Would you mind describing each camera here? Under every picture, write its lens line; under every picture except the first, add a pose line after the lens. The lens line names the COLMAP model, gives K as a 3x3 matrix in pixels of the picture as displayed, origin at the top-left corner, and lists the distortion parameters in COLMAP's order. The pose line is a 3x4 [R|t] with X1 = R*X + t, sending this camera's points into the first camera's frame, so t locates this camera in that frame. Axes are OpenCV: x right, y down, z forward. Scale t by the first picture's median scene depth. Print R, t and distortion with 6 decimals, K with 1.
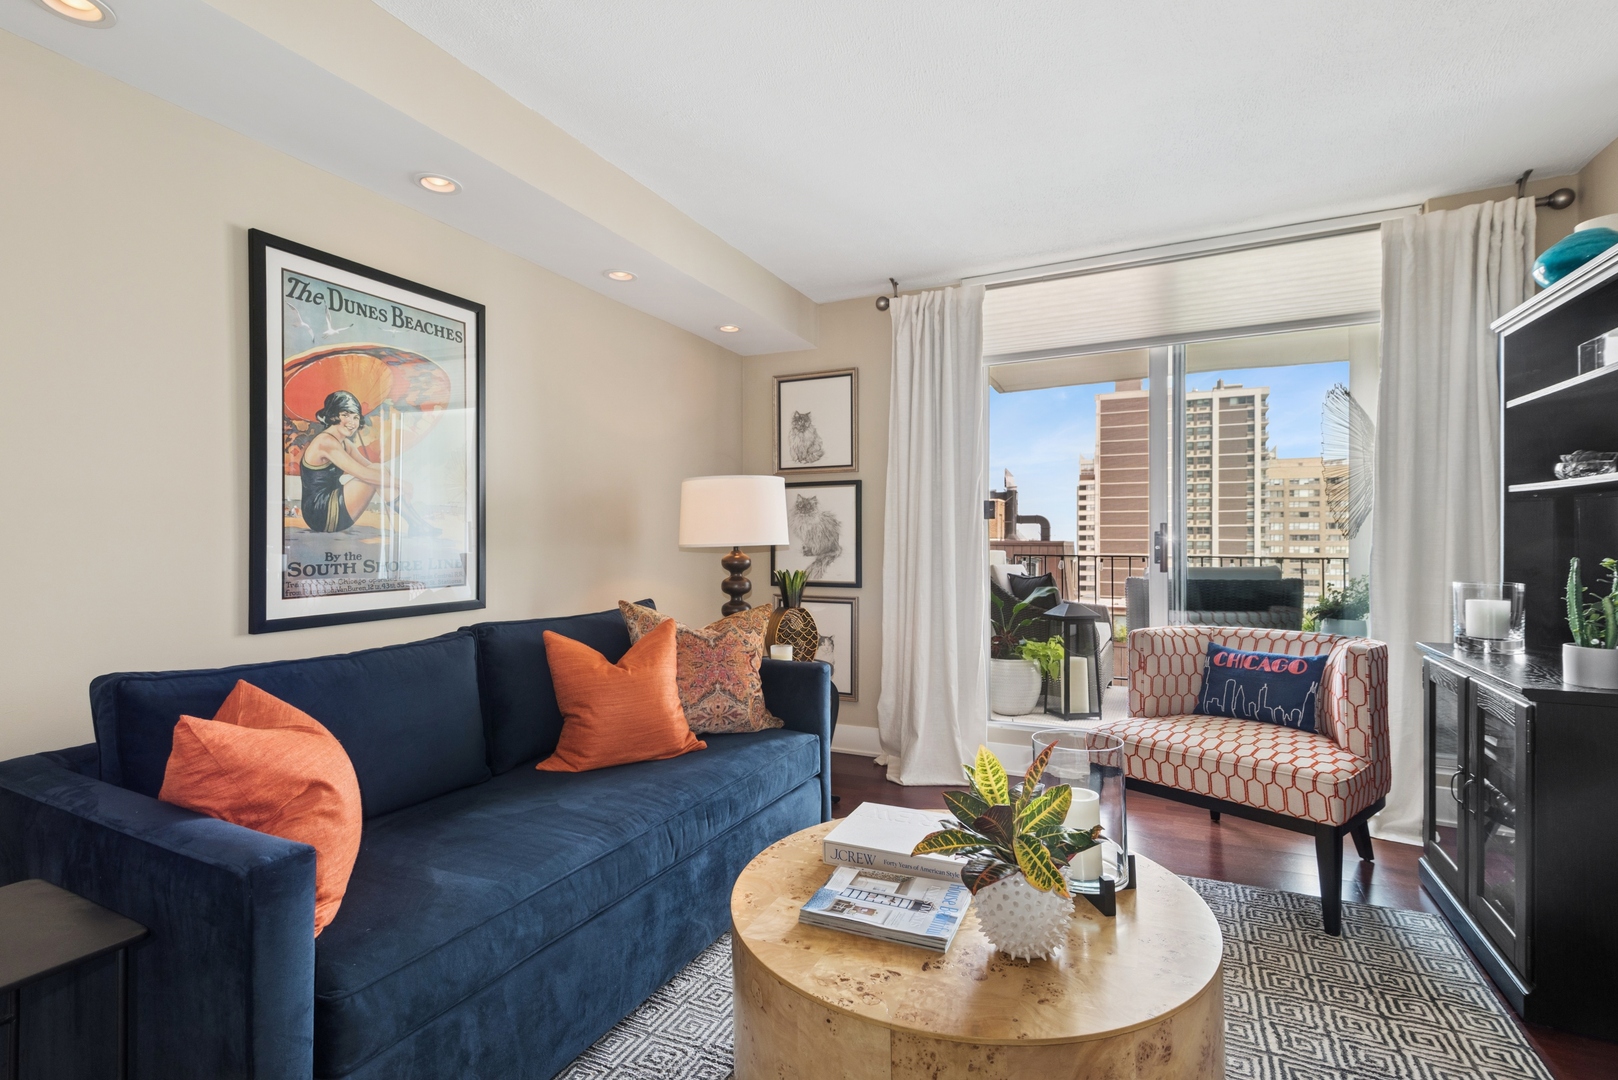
lens RADIAL K [[745.2, 0, 774.7], [0, 745.2, 535.7], [0, 0, 1]] dist [0.025106, -0.011298]
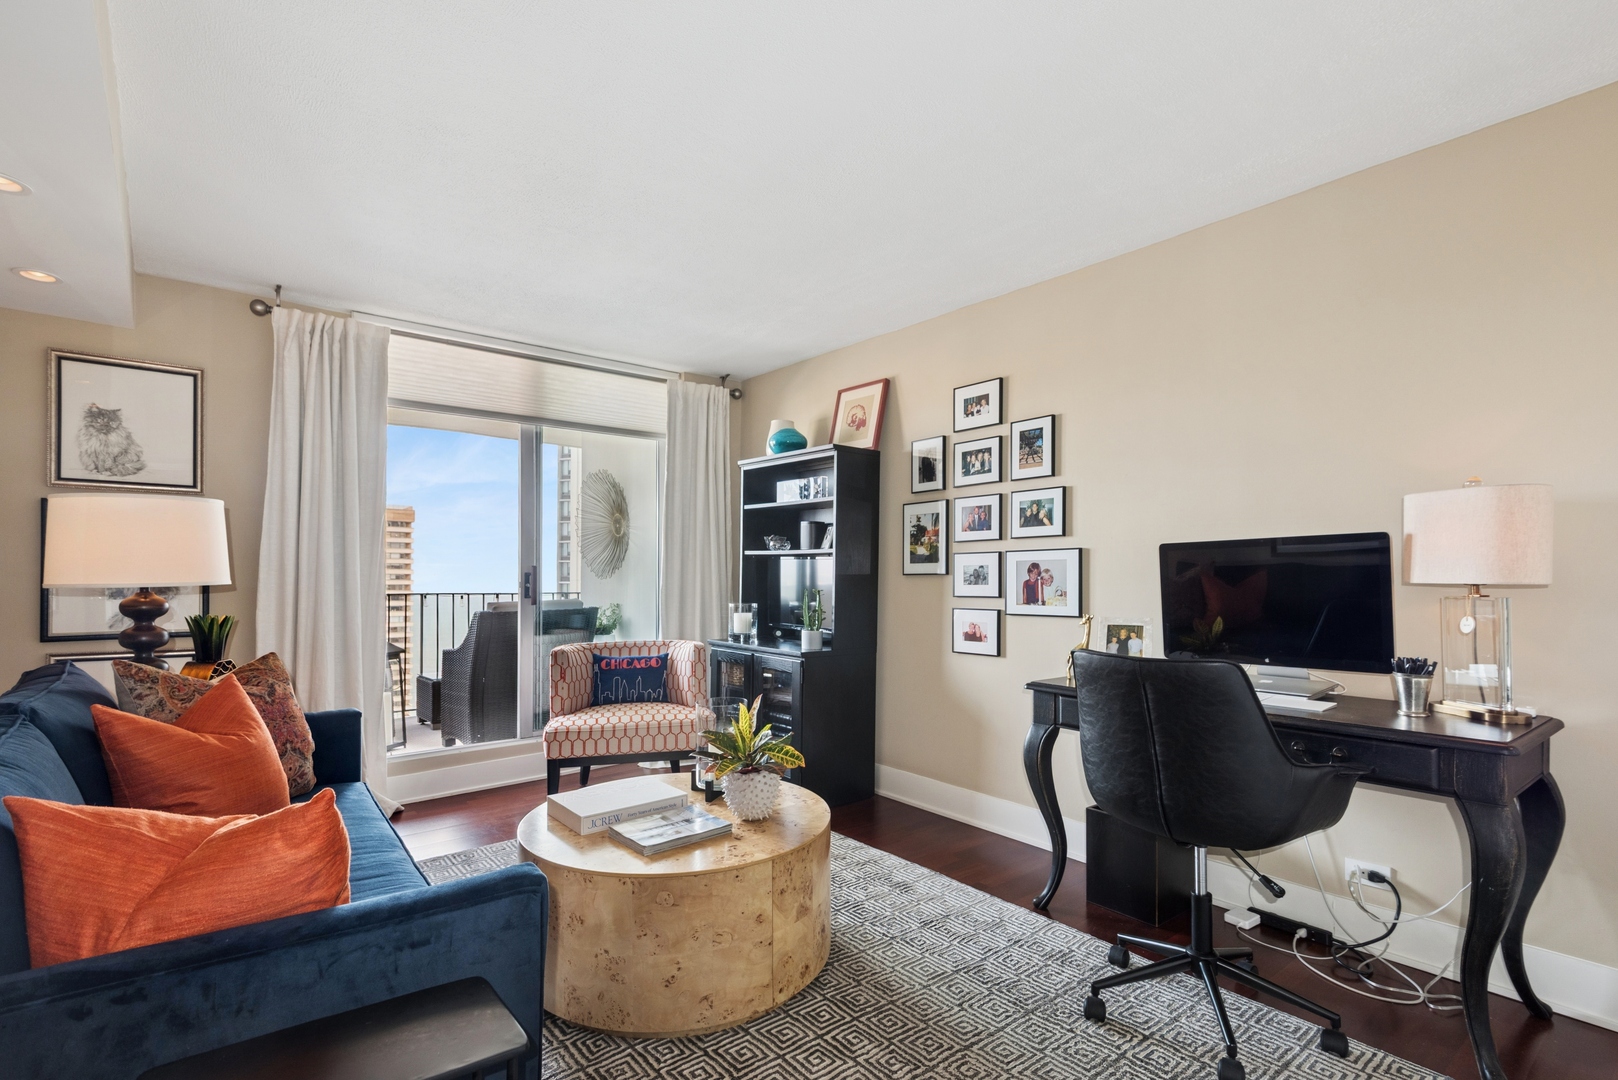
lens RADIAL K [[745.2, 0, 791.1], [0, 745.2, 577.9], [0, 0, 1]] dist [0.025106, -0.011298]
pose [[0.448631, 0.004353, 0.893706, -0.484024], [-0.009526, 0.999955, -0.000089, -0.000798], [-0.893666, -0.008473, 0.448652, 0.062856]]
